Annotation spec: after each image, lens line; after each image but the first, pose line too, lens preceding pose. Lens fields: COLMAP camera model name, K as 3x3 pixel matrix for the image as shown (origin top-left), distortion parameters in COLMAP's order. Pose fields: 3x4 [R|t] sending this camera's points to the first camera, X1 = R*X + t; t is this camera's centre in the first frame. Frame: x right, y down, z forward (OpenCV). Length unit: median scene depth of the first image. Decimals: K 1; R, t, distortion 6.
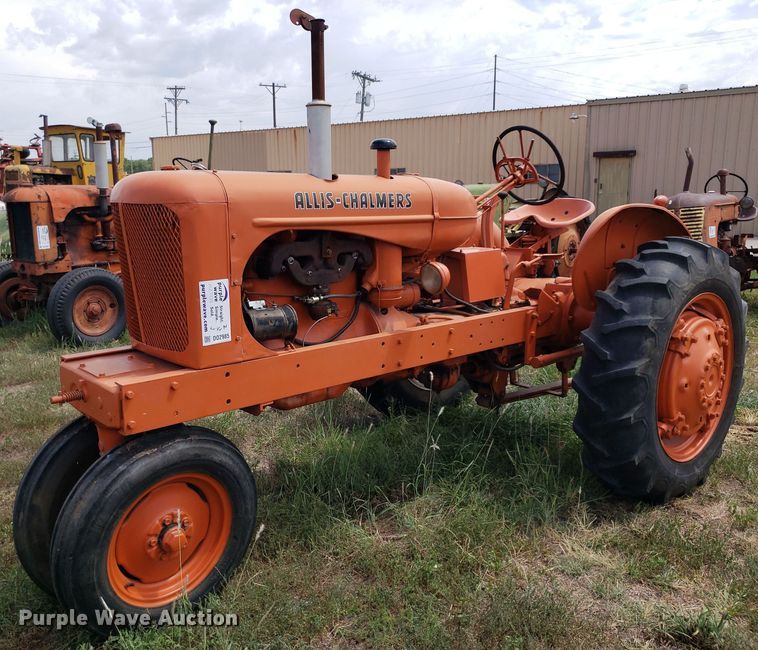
lens RADIAL K [[693.8, 0, 358.1], [0, 693.8, 334.5], [0, 0, 1]] dist [0.106330, -0.251719]
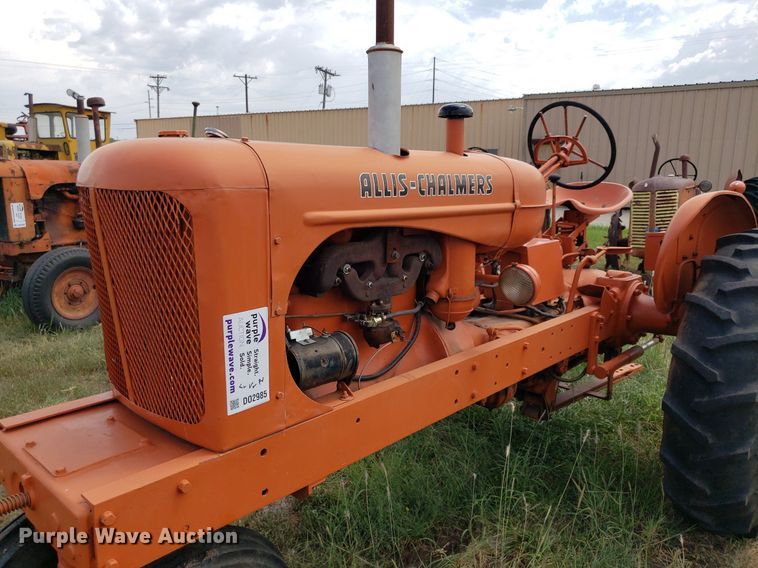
lens RADIAL K [[593.2, 0, 379.2], [0, 593.2, 287.5], [0, 0, 1]] dist [0.011154, 0.008233]
pose [[0.994890, -0.006667, 0.100744, -0.108031], [0.007377, 0.999951, -0.006673, -0.072738], [-0.100695, 0.007382, 0.994890, 0.348653]]
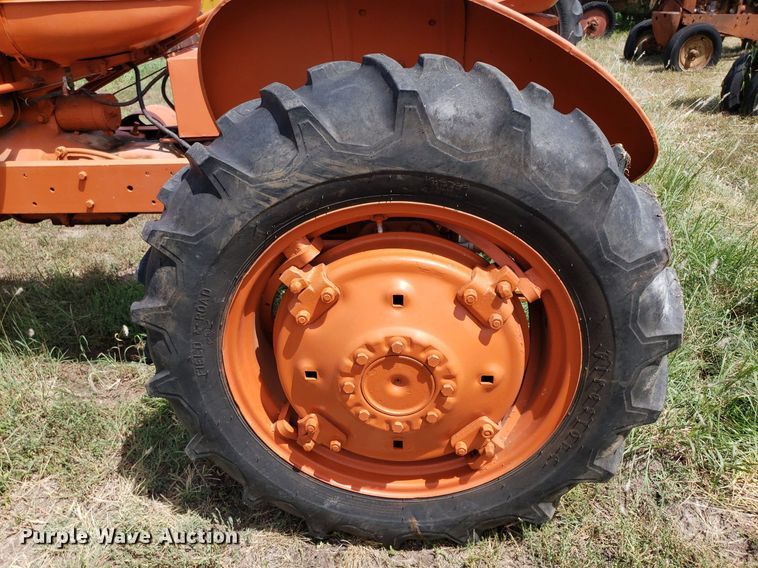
lens RADIAL K [[593.2, 0, 379.2], [0, 593.2, 287.5], [0, 0, 1]] dist [0.011154, 0.008233]
pose [[0.709289, 0.315787, -0.630229, 0.807752], [-0.111790, 0.933121, 0.341744, -0.146992], [0.695998, -0.171942, 0.697154, 0.804241]]
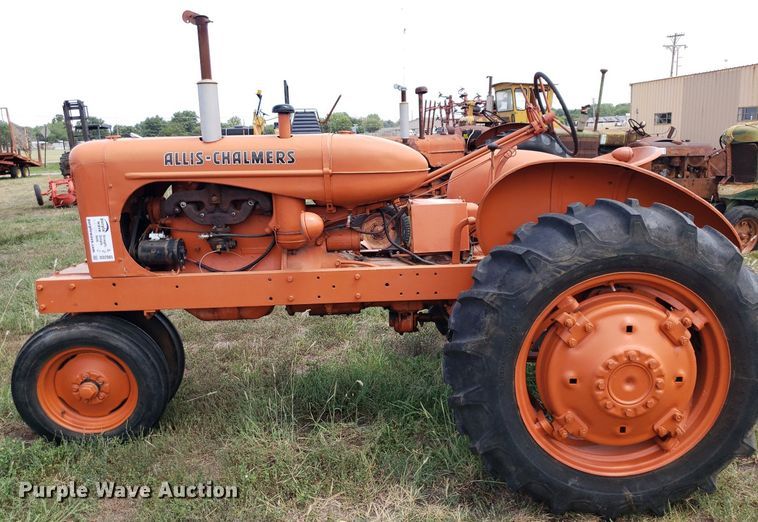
lens RADIAL K [[590.7, 0, 390.7], [0, 590.7, 255.6], [0, 0, 1]] dist [-0.002215, 0.041929]
pose [[0.765941, 0.108098, -0.633758, 0.782310], [-0.104220, 0.993602, 0.043518, -0.087051], [0.634407, 0.032718, 0.772307, 0.347764]]
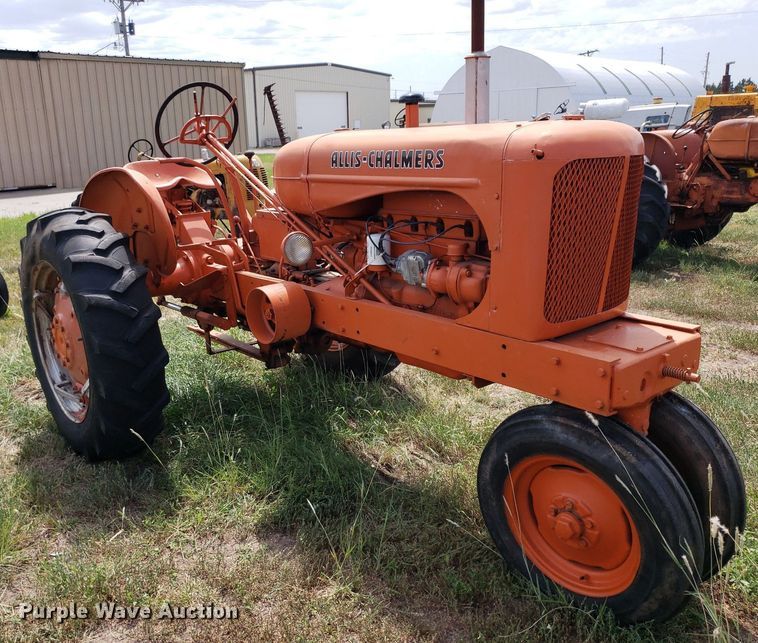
lens RADIAL K [[700.2, 0, 351.7], [0, 700.2, 321.1], [0, 0, 1]] dist [0.089281, -0.153058]
pose [[0.046572, -0.260467, 0.964359, -0.993112], [0.243775, 0.939181, 0.241894, -0.227580], [-0.968713, 0.223821, 0.107235, 1.000430]]
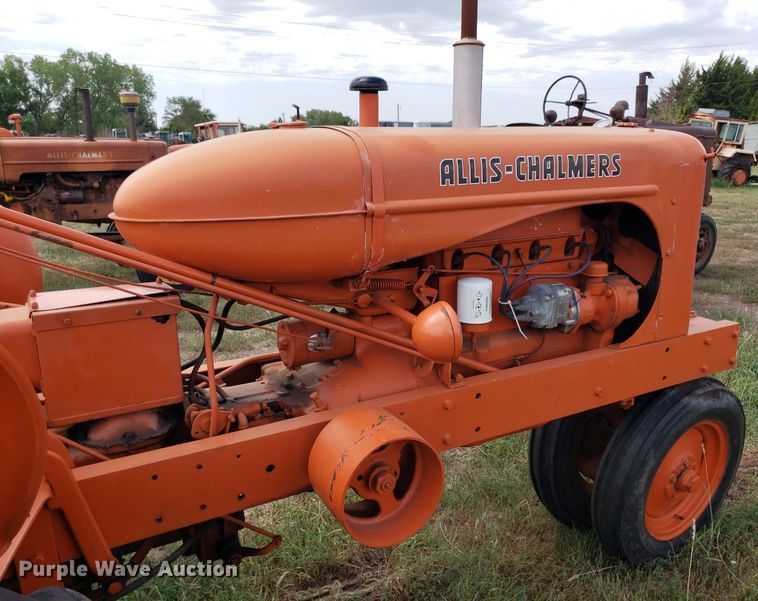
lens RADIAL K [[635.0, 0, 403.7], [0, 635.0, 301.2], [0, 0, 1]] dist [0.002342, 0.004382]
pose [[-0.976807, -0.049020, 0.208434, -0.129043], [0.048980, 0.896477, 0.440374, -0.338717], [-0.208444, 0.440370, -0.873284, 1.557608]]
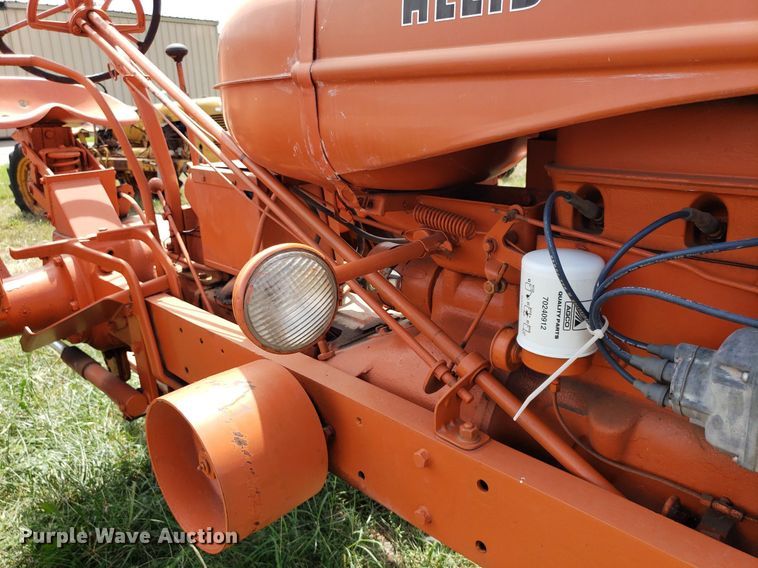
lens RADIAL K [[593.2, 0, 379.2], [0, 593.2, 287.5], [0, 0, 1]] dist [0.011154, 0.008233]
pose [[-0.052835, -0.312351, 0.948496, -0.295054], [0.233751, 0.919566, 0.315845, -0.182234], [-0.970860, 0.238399, 0.024427, 1.107210]]
